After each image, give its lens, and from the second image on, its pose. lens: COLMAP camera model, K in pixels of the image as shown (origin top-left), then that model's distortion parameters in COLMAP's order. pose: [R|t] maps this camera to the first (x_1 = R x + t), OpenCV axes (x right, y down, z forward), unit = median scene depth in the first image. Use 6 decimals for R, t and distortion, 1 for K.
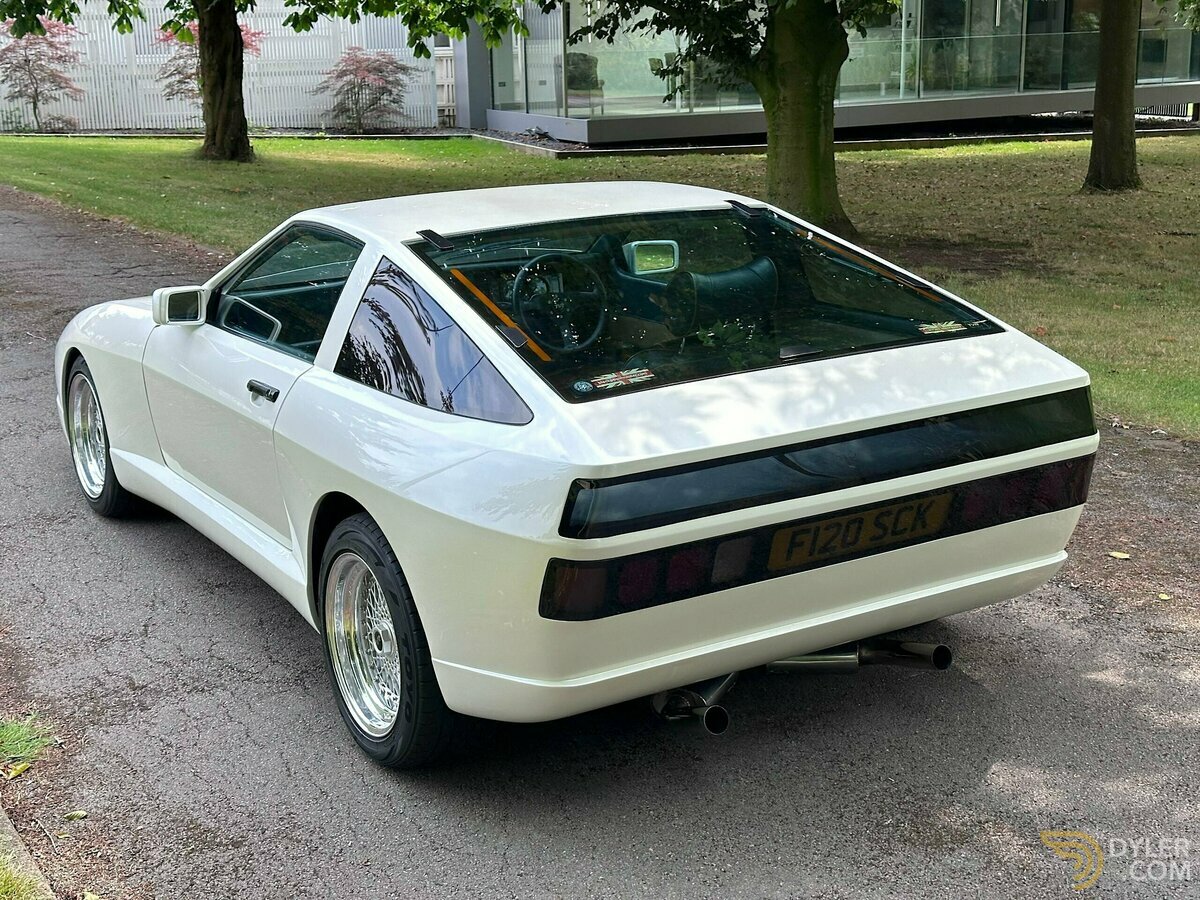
lens RADIAL K [[1570.0, 0, 599.3], [0, 1570.0, 467.9], [0, 0, 1]] dist [0.143350, -0.001251]
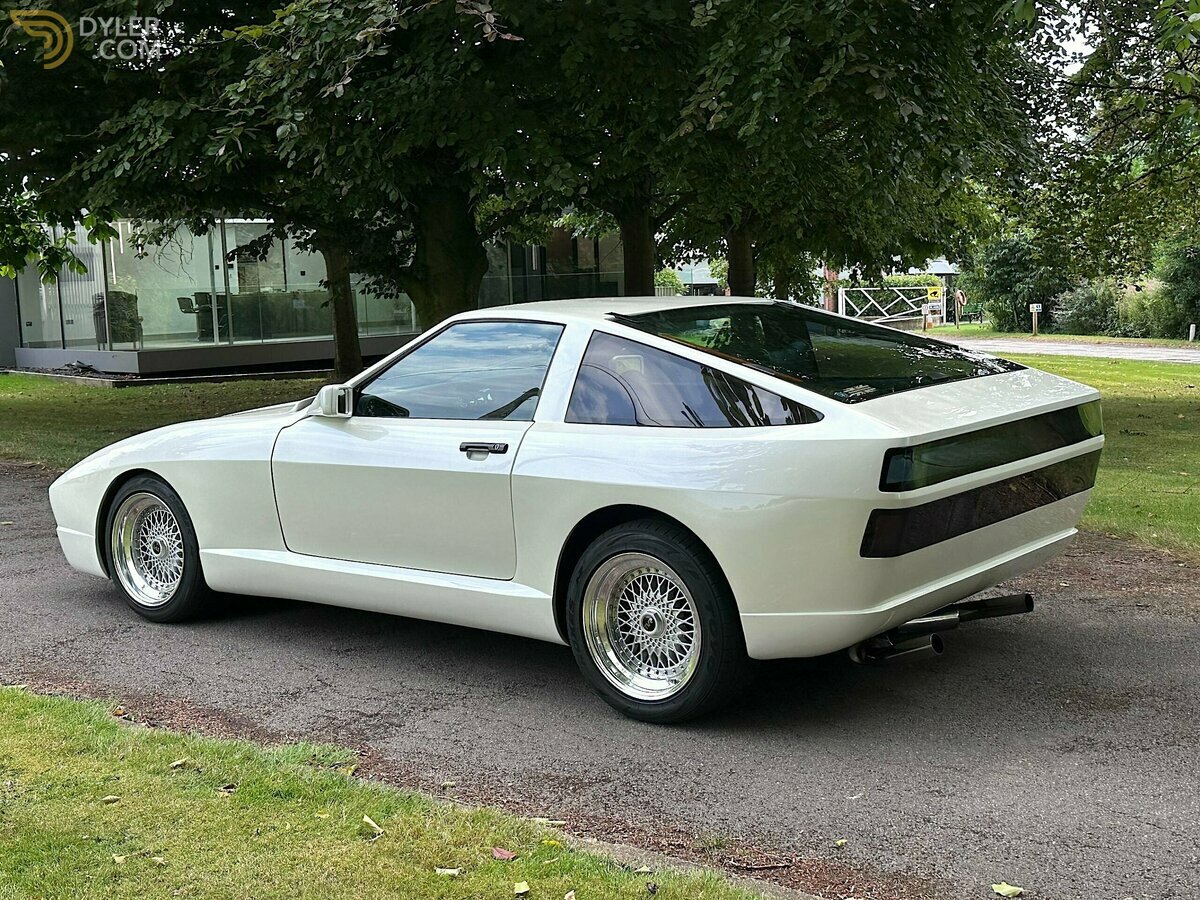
lens RADIAL K [[1474.5, 0, 591.2], [0, 1474.5, 477.5], [0, 0, 1]] dist [0.187313, -0.373241]
pose [[0.945317, -0.059110, 0.320752, -0.436344], [0.102448, 0.987479, -0.119954, 0.103693], [-0.309645, 0.146255, 0.939537, -0.082622]]
